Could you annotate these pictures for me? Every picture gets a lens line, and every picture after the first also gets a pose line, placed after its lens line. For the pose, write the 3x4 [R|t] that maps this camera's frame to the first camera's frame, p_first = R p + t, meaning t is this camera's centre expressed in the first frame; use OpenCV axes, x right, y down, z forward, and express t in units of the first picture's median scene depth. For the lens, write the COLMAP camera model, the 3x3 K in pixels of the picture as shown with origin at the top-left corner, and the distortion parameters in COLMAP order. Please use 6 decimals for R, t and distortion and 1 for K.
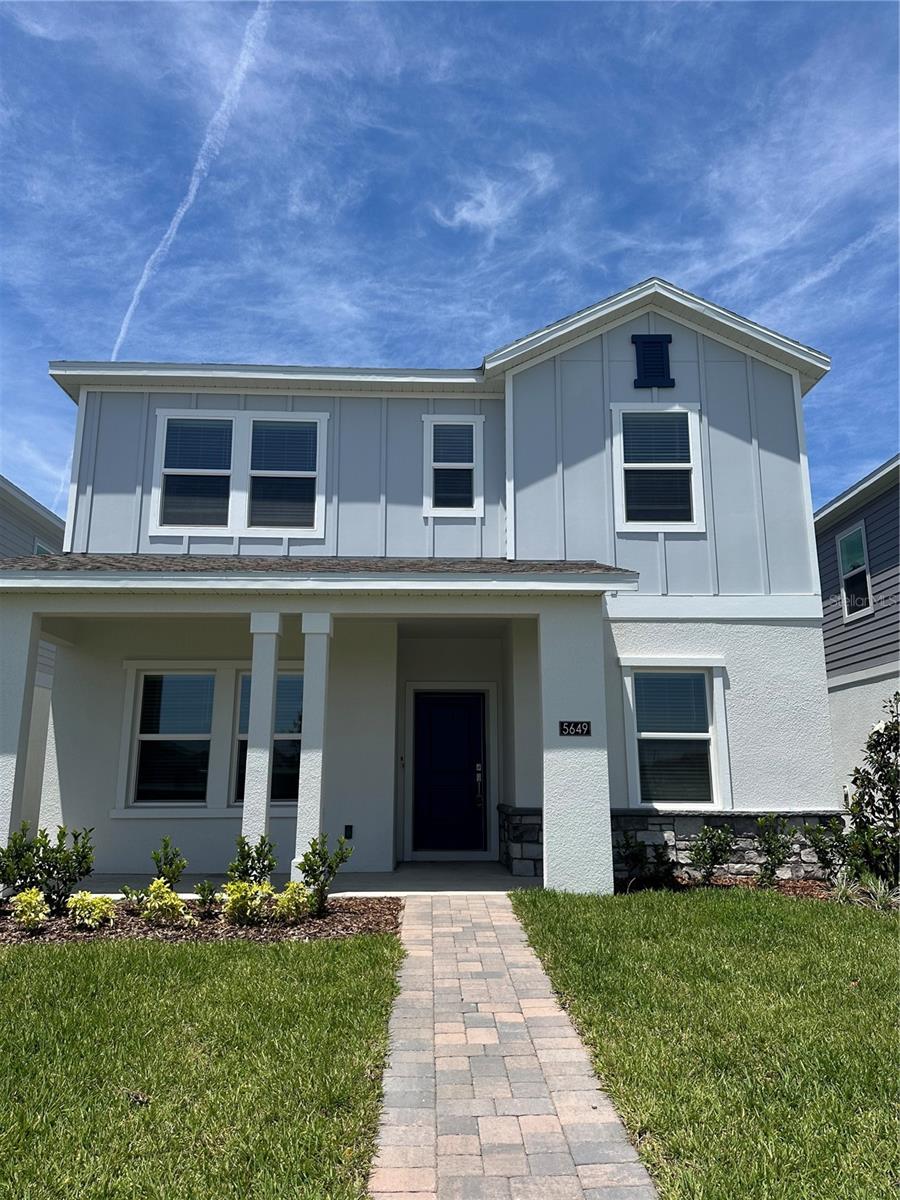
lens RADIAL K [[842.4, 0, 450.0], [0, 842.4, 600.0], [0, 0, 1]] dist [0.030479, -0.128273]
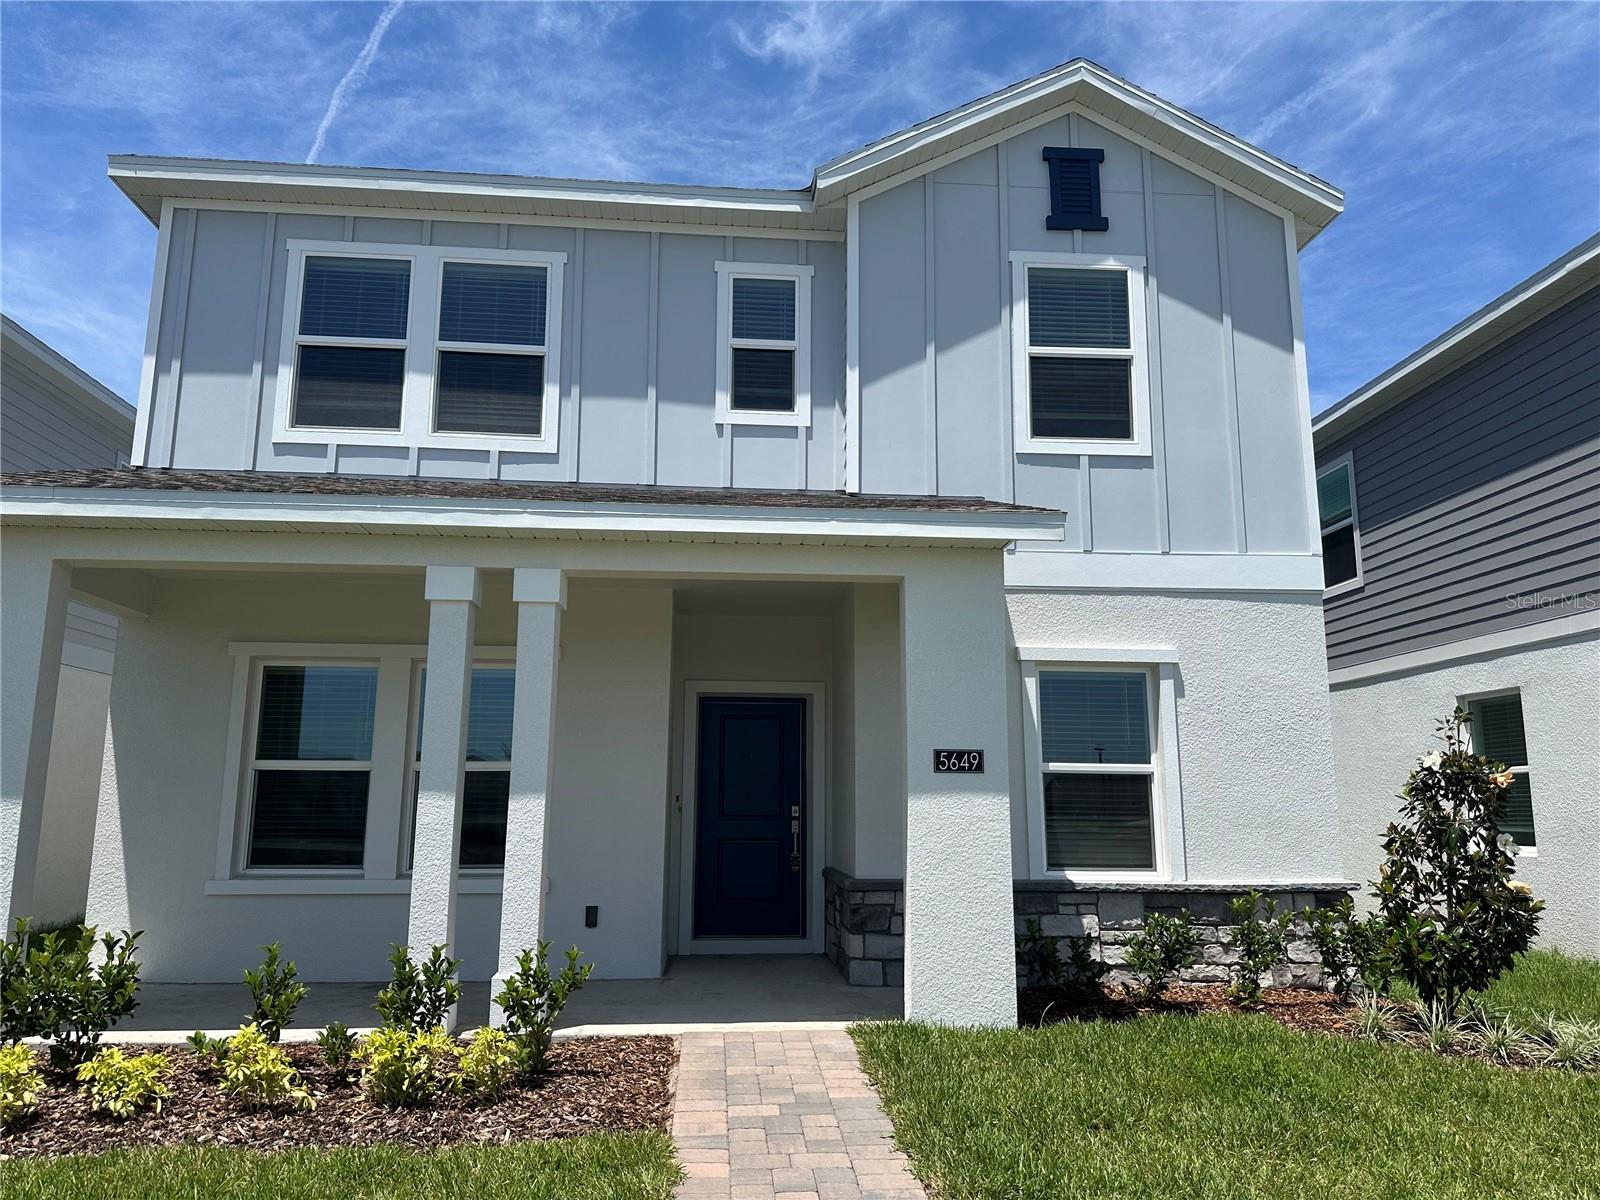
lens RADIAL K [[1123.2, 0, 826.7], [0, 1123.2, 610.6], [0, 0, 1]] dist [0.030479, -0.128273]
pose [[0.997592, 0.013336, 0.068054, -0.004023], [-0.016048, 0.999092, 0.039465, 0.008351], [-0.067466, -0.040462, 0.996901, 0.144049]]
